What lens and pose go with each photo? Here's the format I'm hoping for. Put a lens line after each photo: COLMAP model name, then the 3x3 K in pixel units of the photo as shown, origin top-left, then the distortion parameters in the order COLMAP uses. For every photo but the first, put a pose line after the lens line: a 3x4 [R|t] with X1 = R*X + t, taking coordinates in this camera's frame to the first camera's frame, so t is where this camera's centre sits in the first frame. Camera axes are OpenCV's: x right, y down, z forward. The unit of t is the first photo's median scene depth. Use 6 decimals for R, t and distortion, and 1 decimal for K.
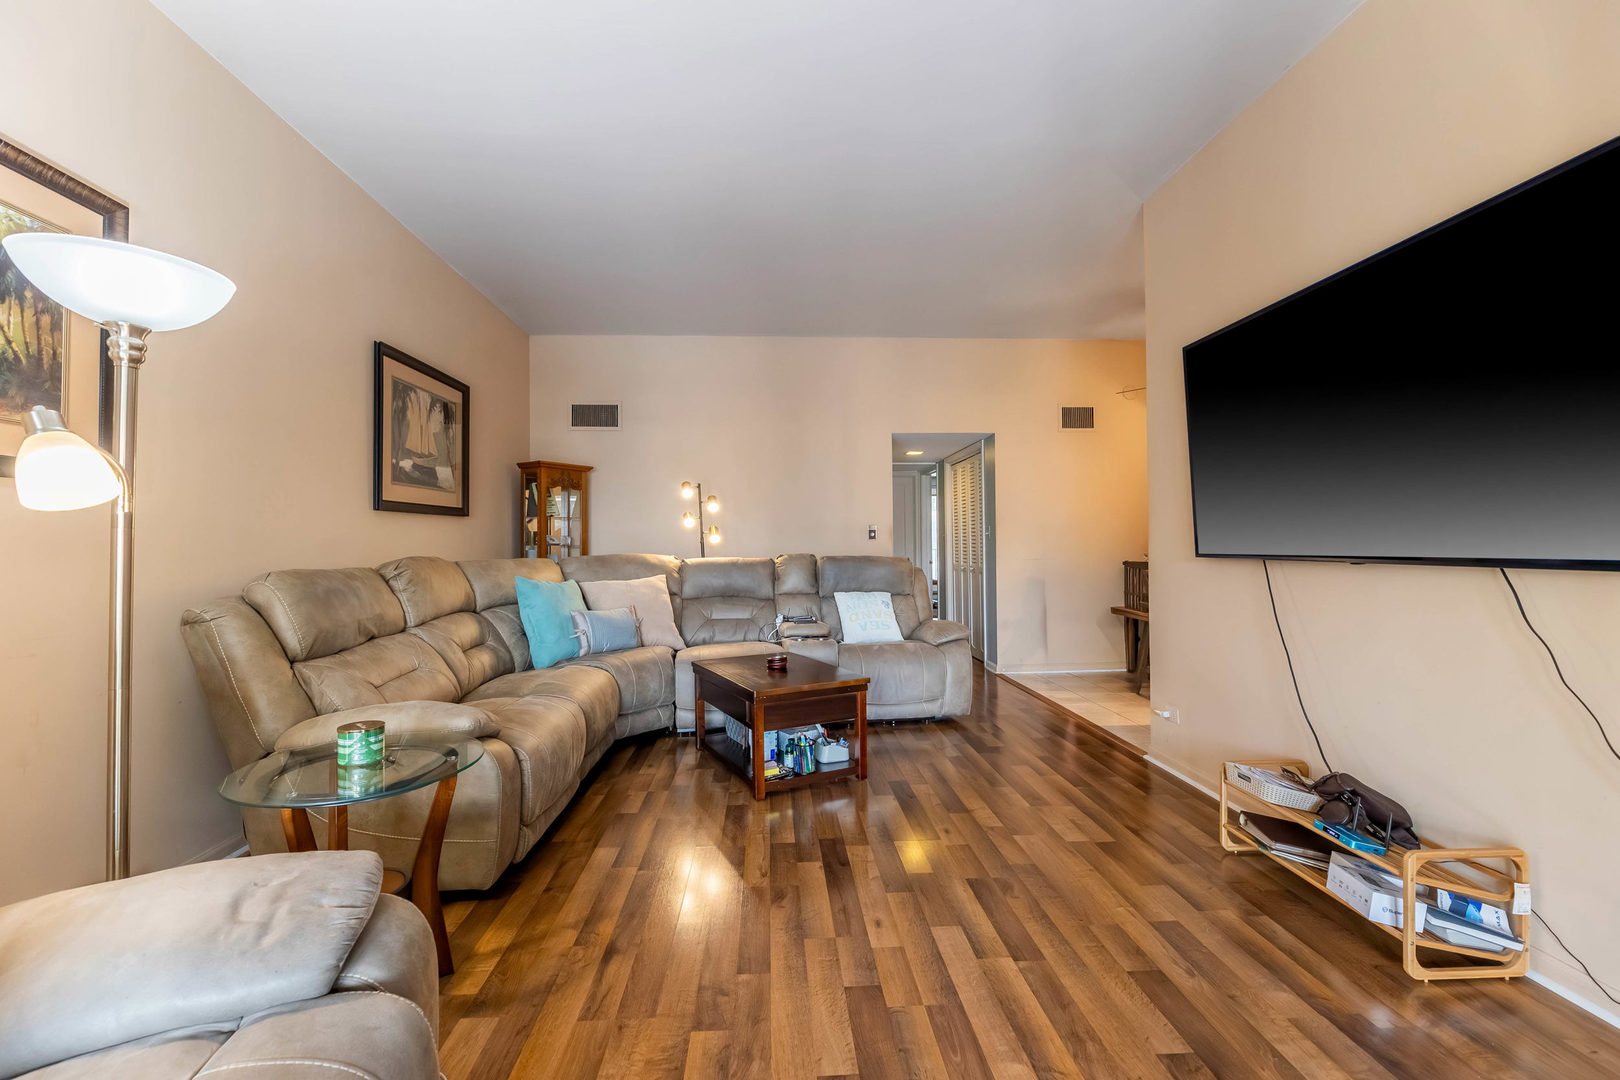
lens RADIAL K [[656.6, 0, 791.9], [0, 656.6, 534.4], [0, 0, 1]] dist [-0.003121, -0.000321]
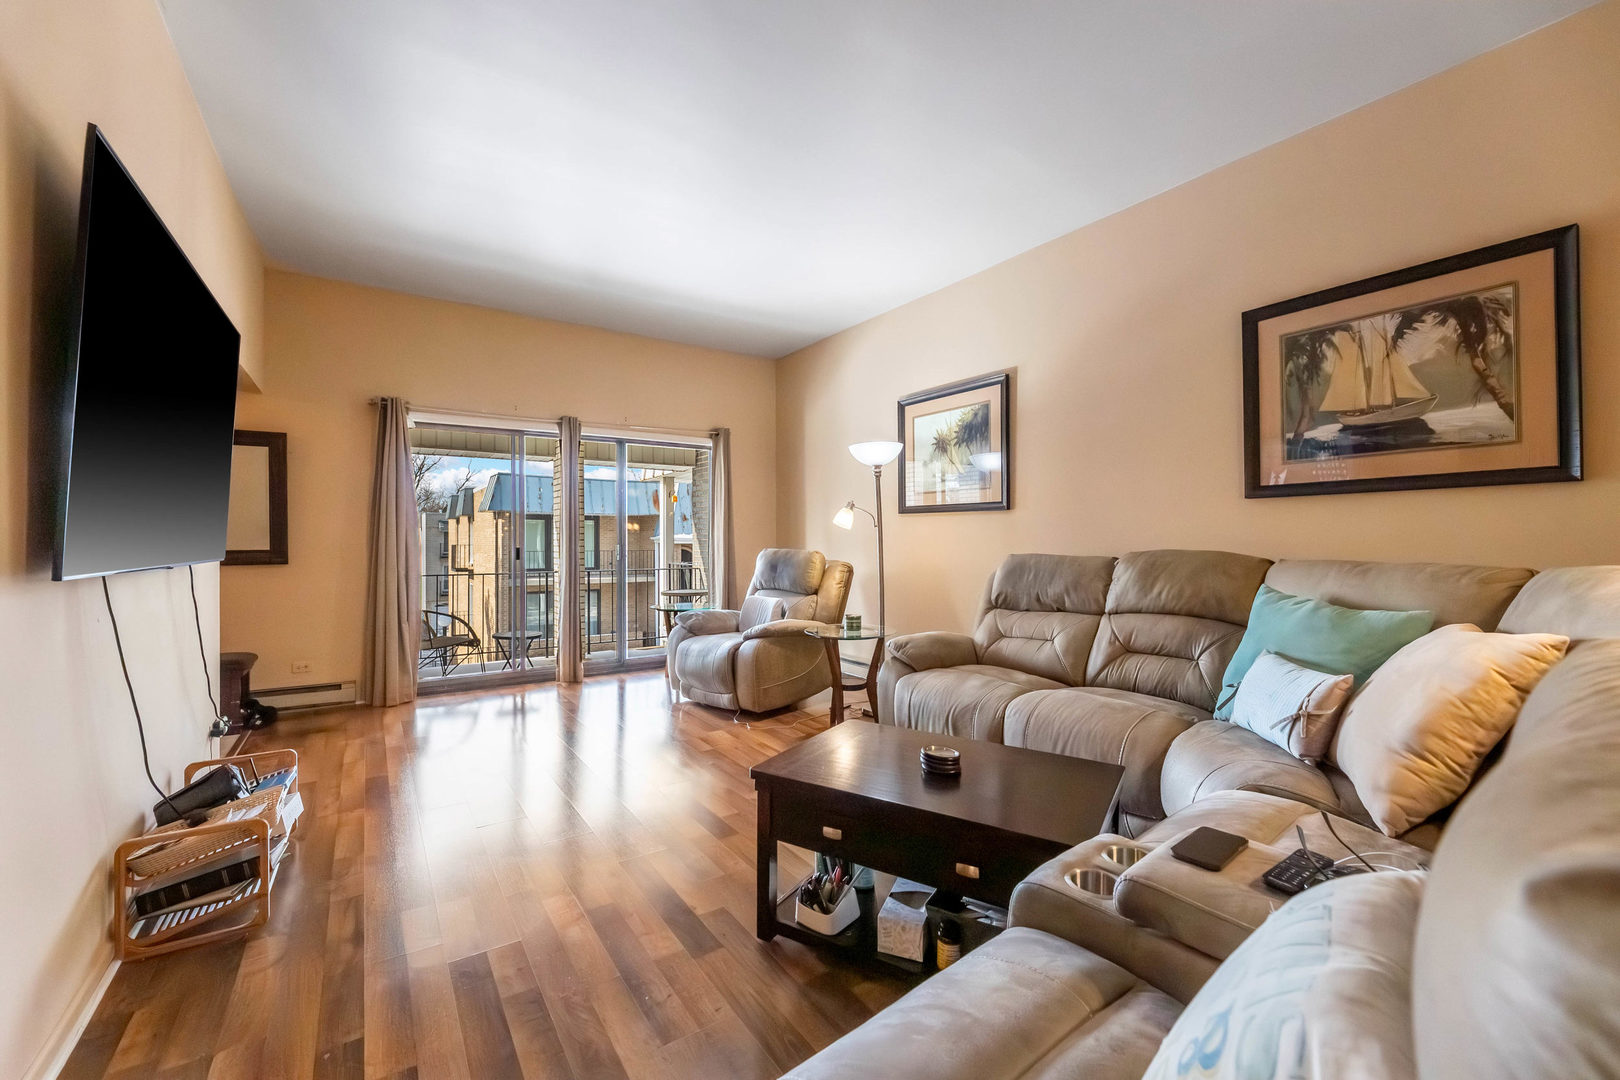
lens RADIAL K [[645.9, 0, 804.3], [0, 645.9, 536.0], [0, 0, 1]] dist [-0.001657, -0.000315]
pose [[-0.841375, 0.005277, -0.540426, 0.340657], [0.016368, 0.999742, -0.015721, 0.018308], [0.540204, -0.022073, -0.841245, 1.298317]]
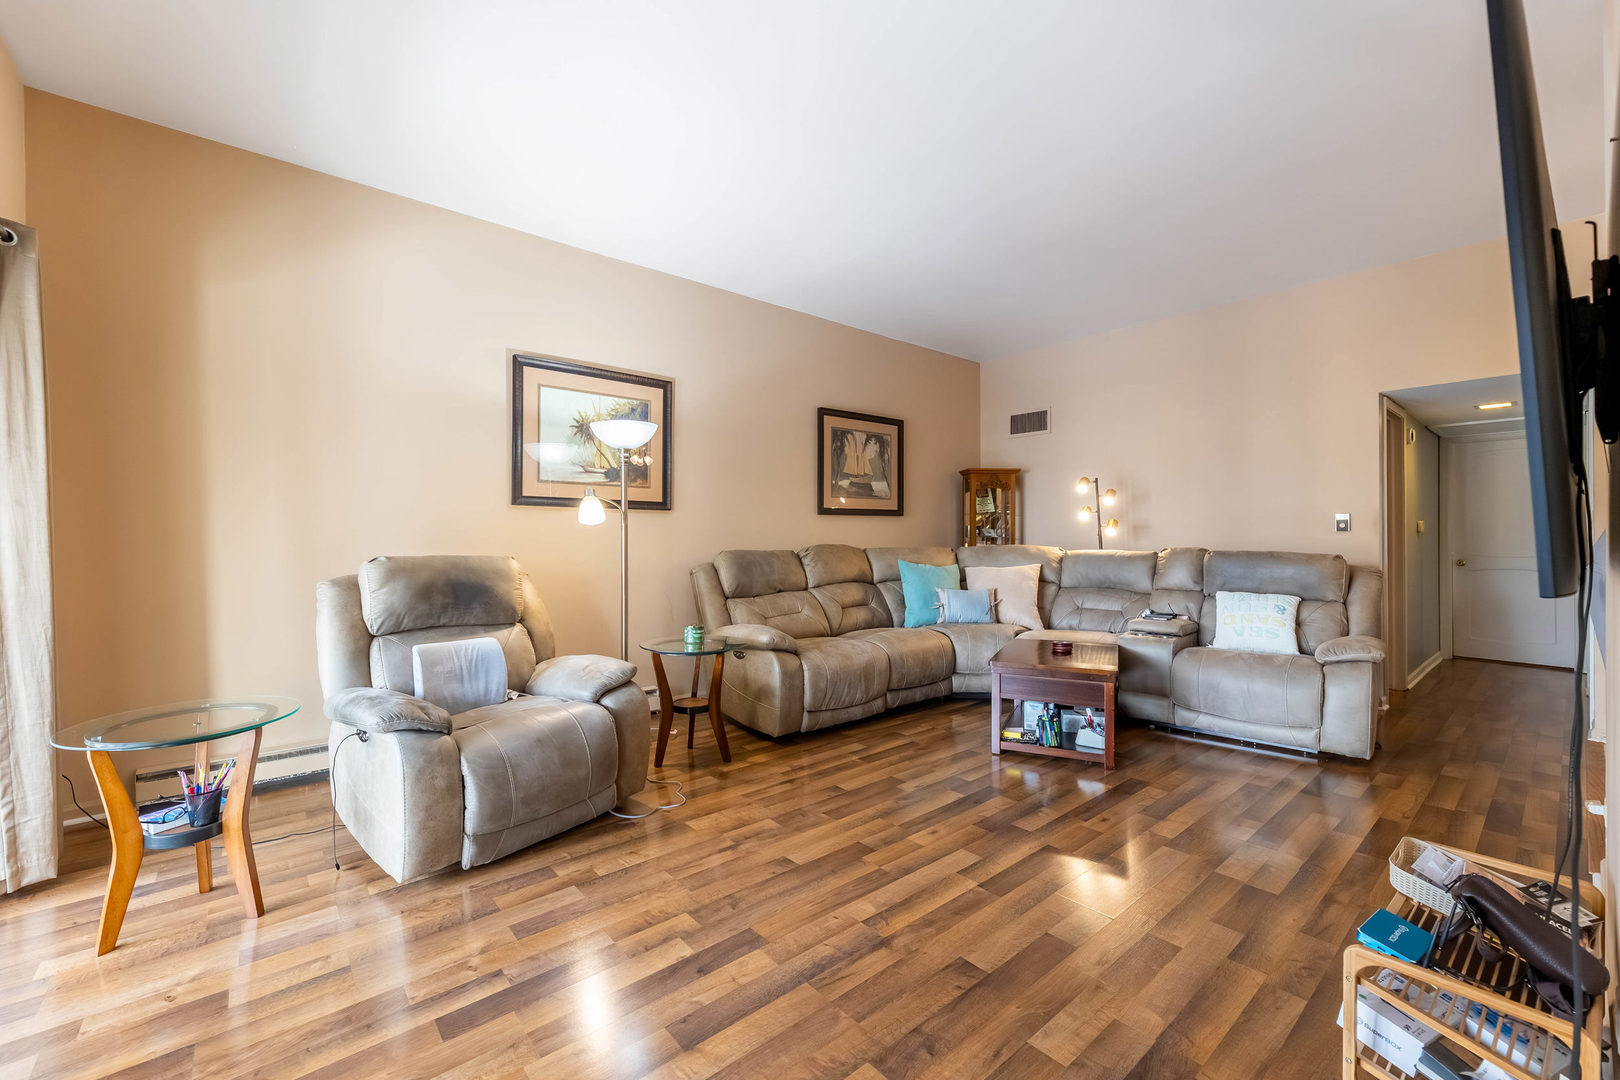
lens RADIAL K [[645.9, 0, 804.3], [0, 645.9, 536.0], [0, 0, 1]] dist [-0.001657, -0.000315]
pose [[0.612874, 0.002988, -0.790175, 0.524775], [0.009825, 0.999887, 0.011402, -0.003206], [0.790120, -0.014752, 0.612775, 0.015850]]
